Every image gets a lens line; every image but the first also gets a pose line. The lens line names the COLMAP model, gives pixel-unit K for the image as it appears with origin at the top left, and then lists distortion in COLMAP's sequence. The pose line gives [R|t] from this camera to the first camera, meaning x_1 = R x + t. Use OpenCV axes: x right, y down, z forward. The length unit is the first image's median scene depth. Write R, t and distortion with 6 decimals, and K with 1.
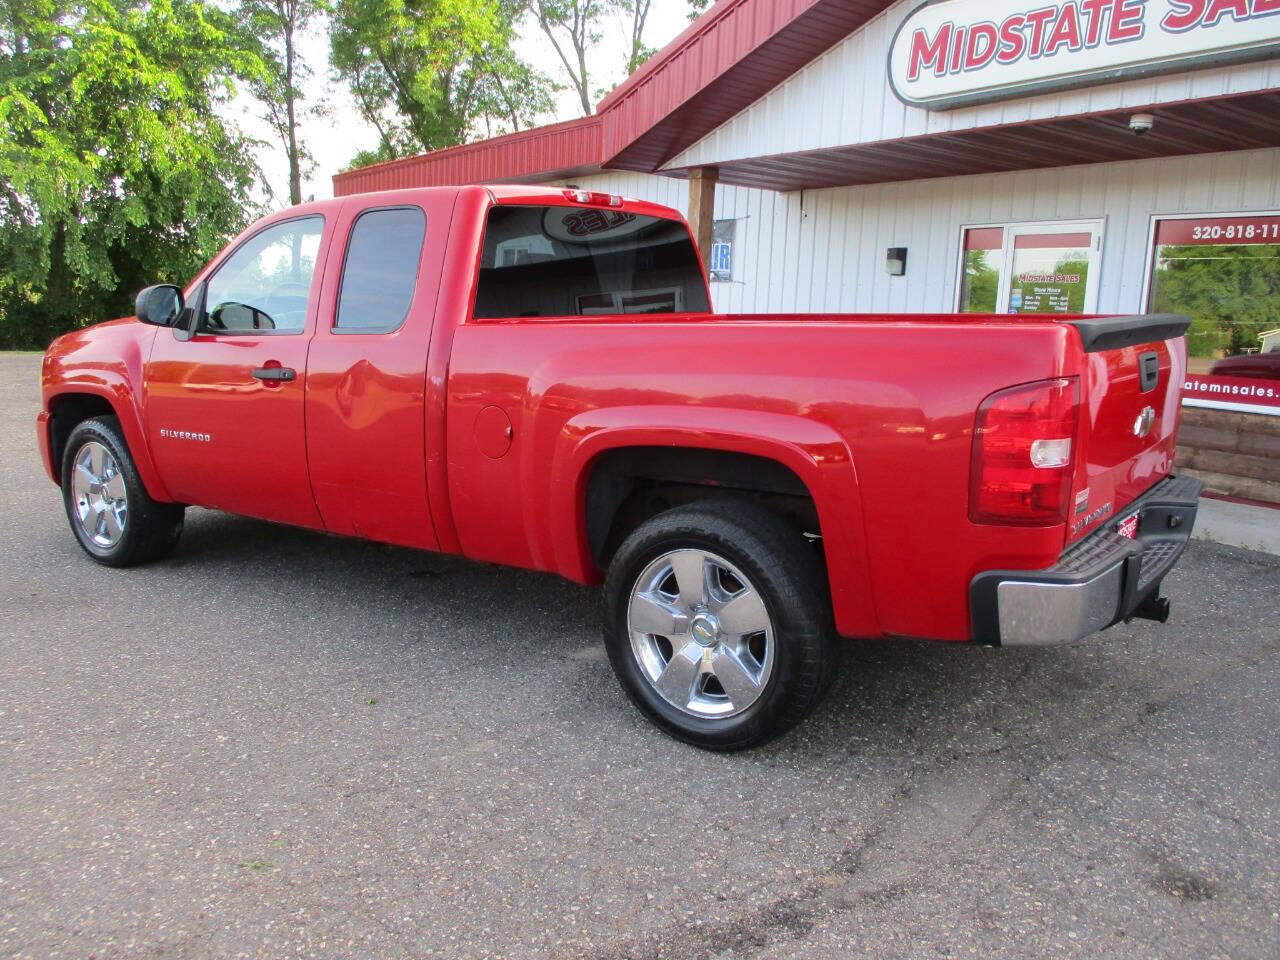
lens RADIAL K [[1063.4, 0, 646.3], [0, 1063.4, 483.6], [0, 0, 1]] dist [-0.031941, 0.008617]
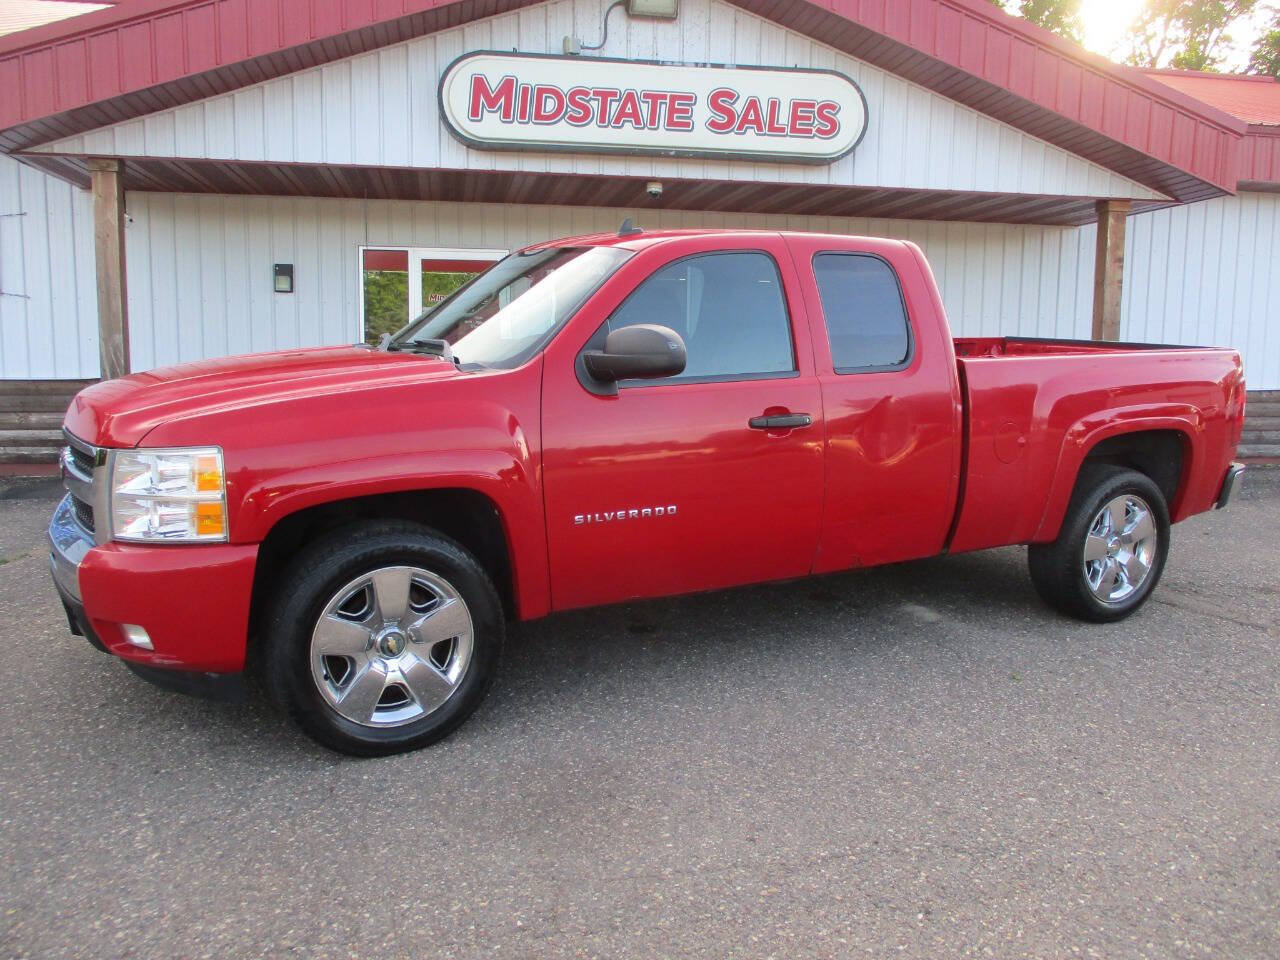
lens RADIAL K [[1063.4, 0, 647.0], [0, 1063.4, 480.0], [0, 0, 1]] dist [-0.031941, 0.008617]
pose [[0.431612, -0.143144, 0.890630, -0.807975], [0.146374, 0.985358, 0.087434, -0.098565], [-0.890105, 0.092627, 0.446244, 0.450188]]
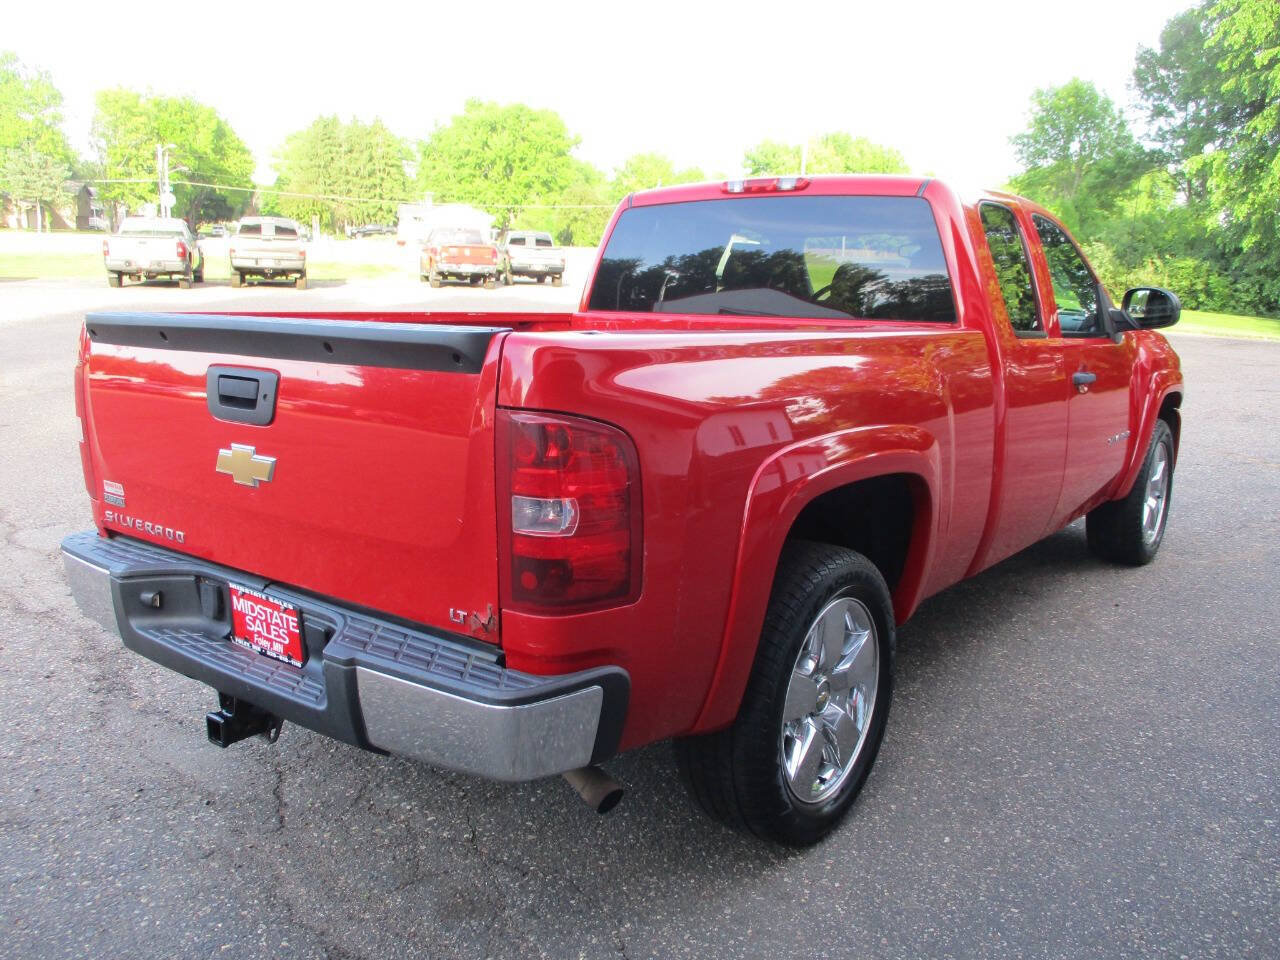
lens RADIAL K [[1063.4, 0, 644.5], [0, 1063.4, 488.1], [0, 0, 1]] dist [-0.031941, 0.008617]
pose [[-0.027038, 0.184550, -0.982451, 0.582494], [-0.190501, 0.963848, 0.186298, -0.113597], [0.981315, 0.192195, 0.009097, 0.628379]]
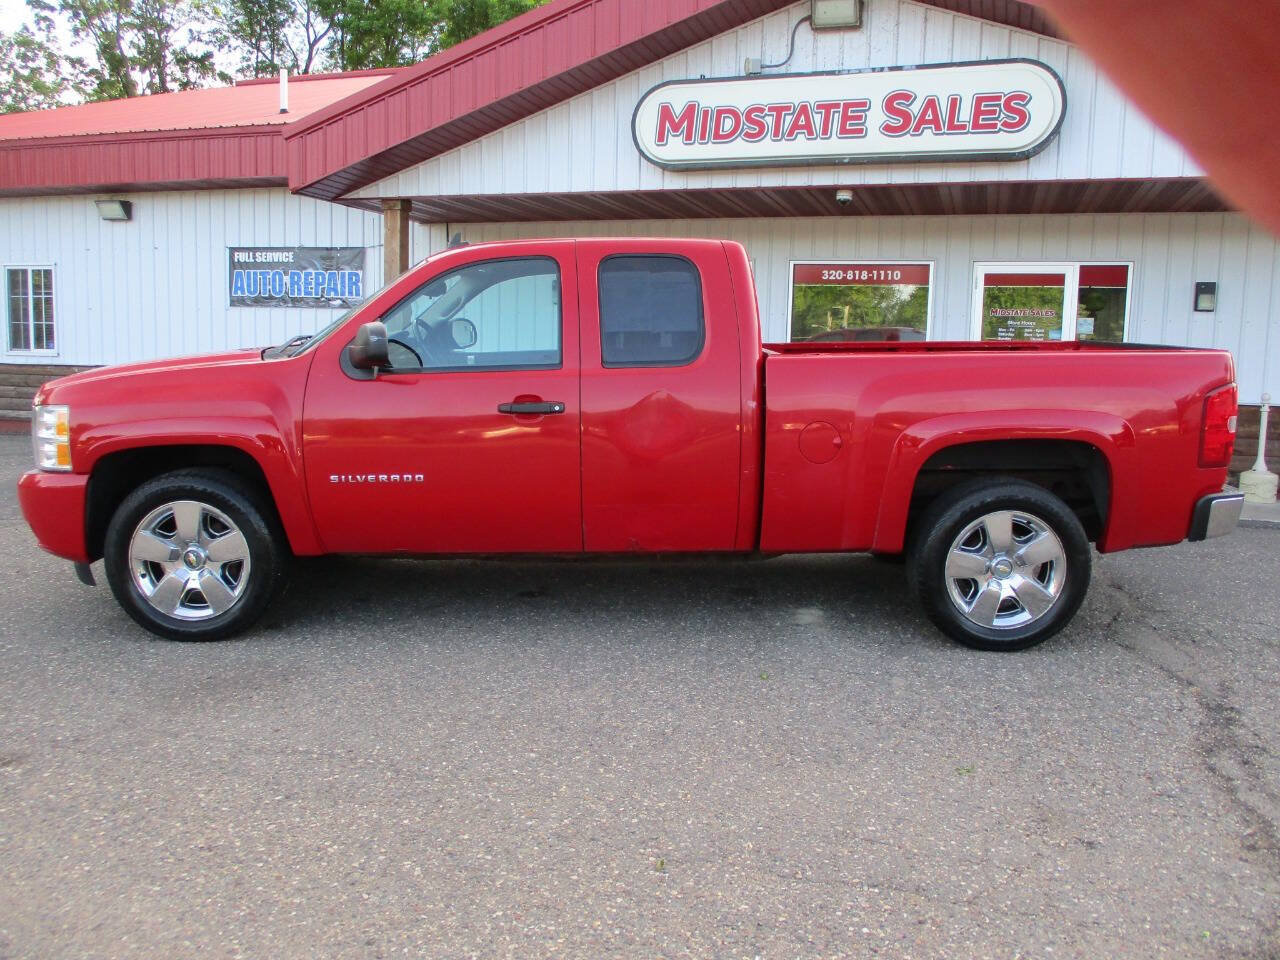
lens RADIAL K [[1063.4, 0, 648.2], [0, 1063.4, 483.6], [0, 0, 1]] dist [-0.031941, 0.008617]
pose [[0.810901, -0.091255, 0.578024, -0.565947], [0.101934, 0.994692, 0.014034, -0.021099], [-0.576236, 0.047540, 0.815899, 0.054305]]
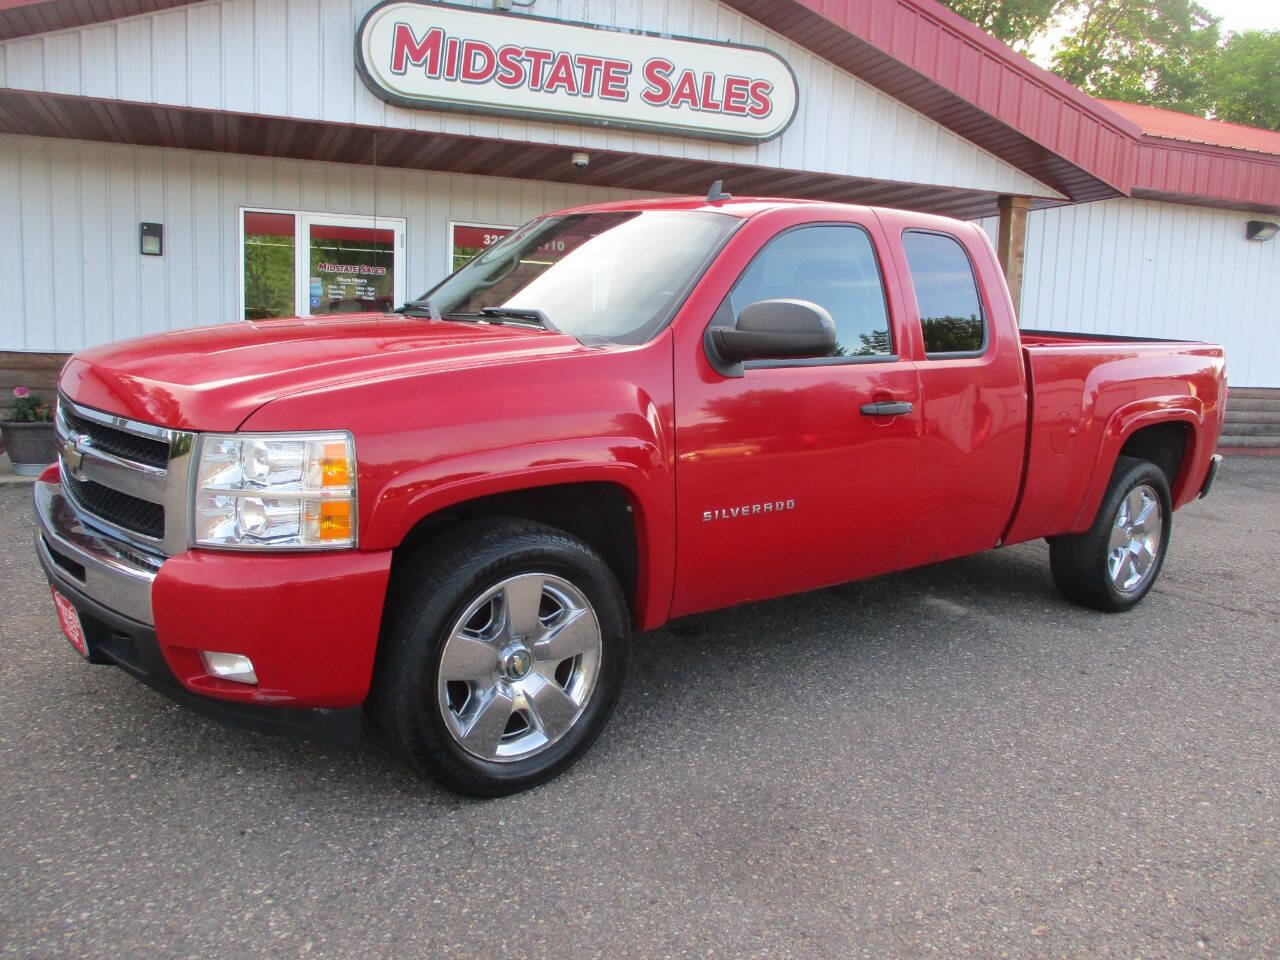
lens RADIAL K [[1063.4, 0, 646.4], [0, 1063.4, 480.6], [0, 0, 1]] dist [-0.031941, 0.008617]
pose [[0.257553, -0.156198, 0.953556, -0.808132], [0.124415, 0.983994, 0.127580, -0.117641], [-0.958221, 0.085778, 0.272864, 0.621327]]
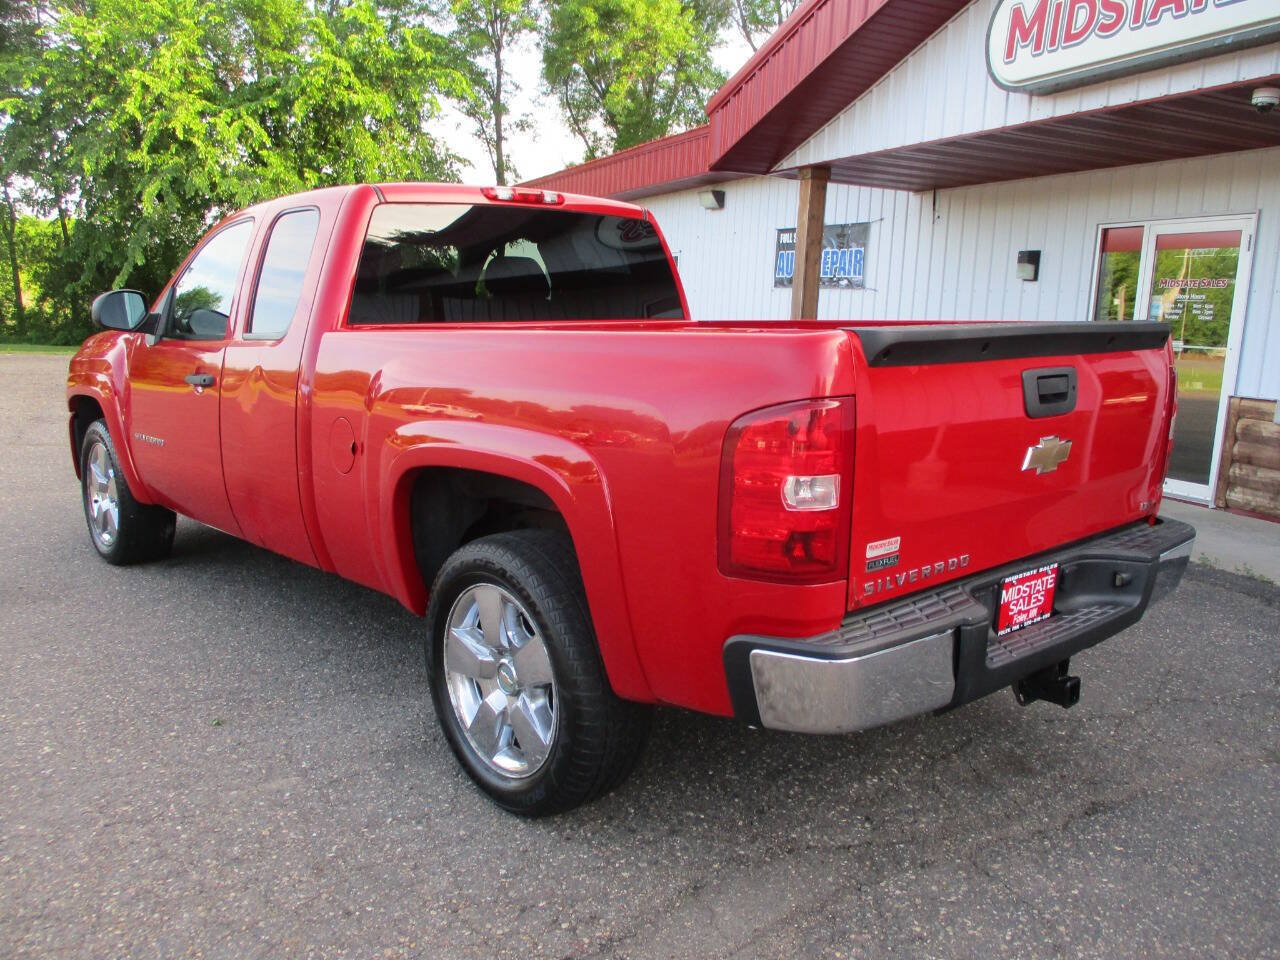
lens RADIAL K [[1063.4, 0, 646.1], [0, 1063.4, 483.9], [0, 0, 1]] dist [-0.031941, 0.008617]
pose [[0.978235, 0.034429, -0.204623, 0.169362], [-0.036107, 0.999338, -0.004471, -0.010945], [0.204333, 0.011761, 0.978831, 0.077770]]
